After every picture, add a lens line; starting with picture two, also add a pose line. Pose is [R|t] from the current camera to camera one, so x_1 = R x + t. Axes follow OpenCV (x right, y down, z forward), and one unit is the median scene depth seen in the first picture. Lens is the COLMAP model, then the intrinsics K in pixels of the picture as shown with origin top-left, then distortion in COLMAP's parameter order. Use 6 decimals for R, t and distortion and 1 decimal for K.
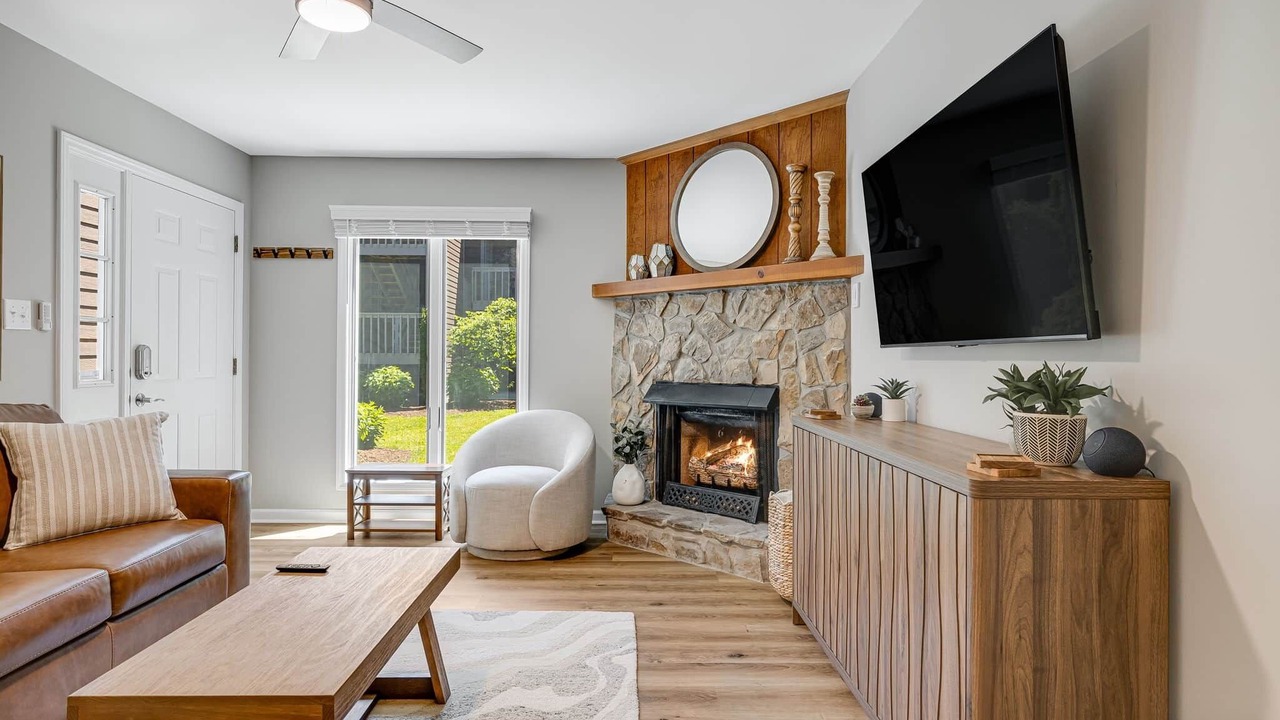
lens RADIAL K [[686.4, 0, 635.1], [0, 686.4, 355.6], [0, 0, 1]] dist [-0.002947, 0.001069]
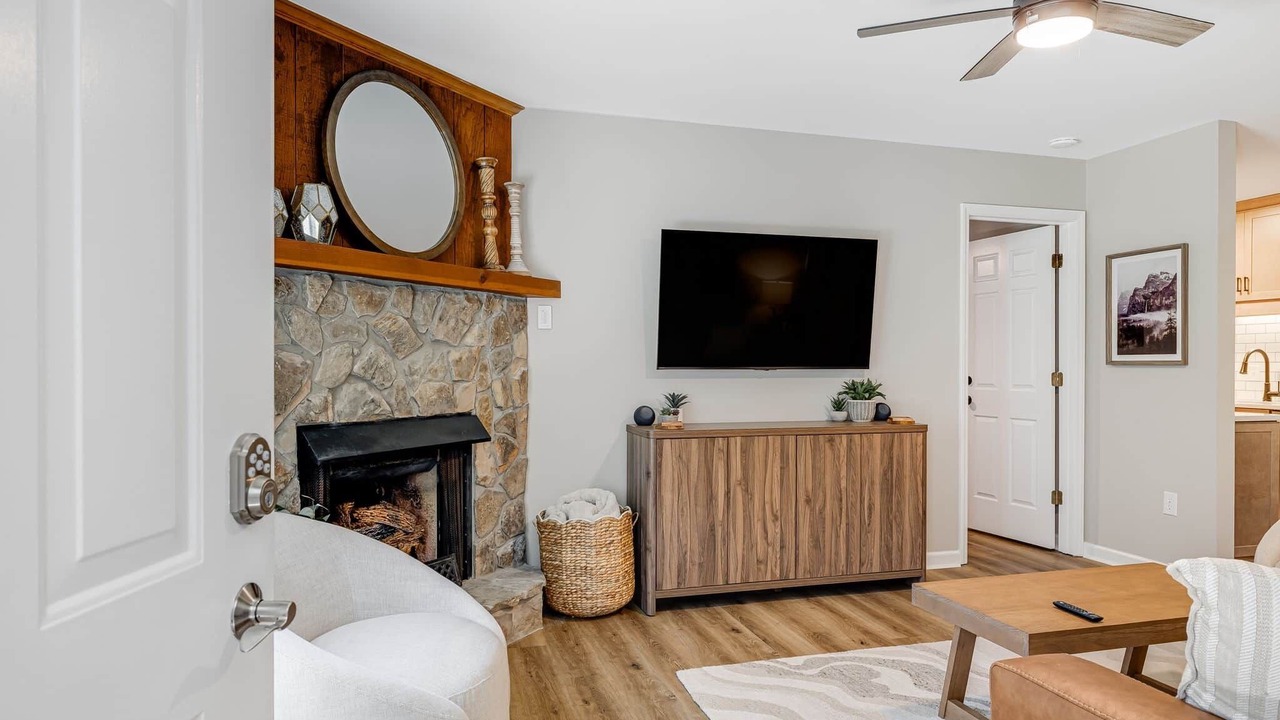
lens RADIAL K [[784.3, 0, 636.0], [0, 784.3, 372.3], [0, 0, 1]] dist [-0.008967, 0.004211]
pose [[-0.261463, -0.014717, 0.965101, -0.767223], [-0.004173, 0.999892, 0.014117, -0.019559], [-0.965205, -0.000336, -0.261496, 1.053591]]
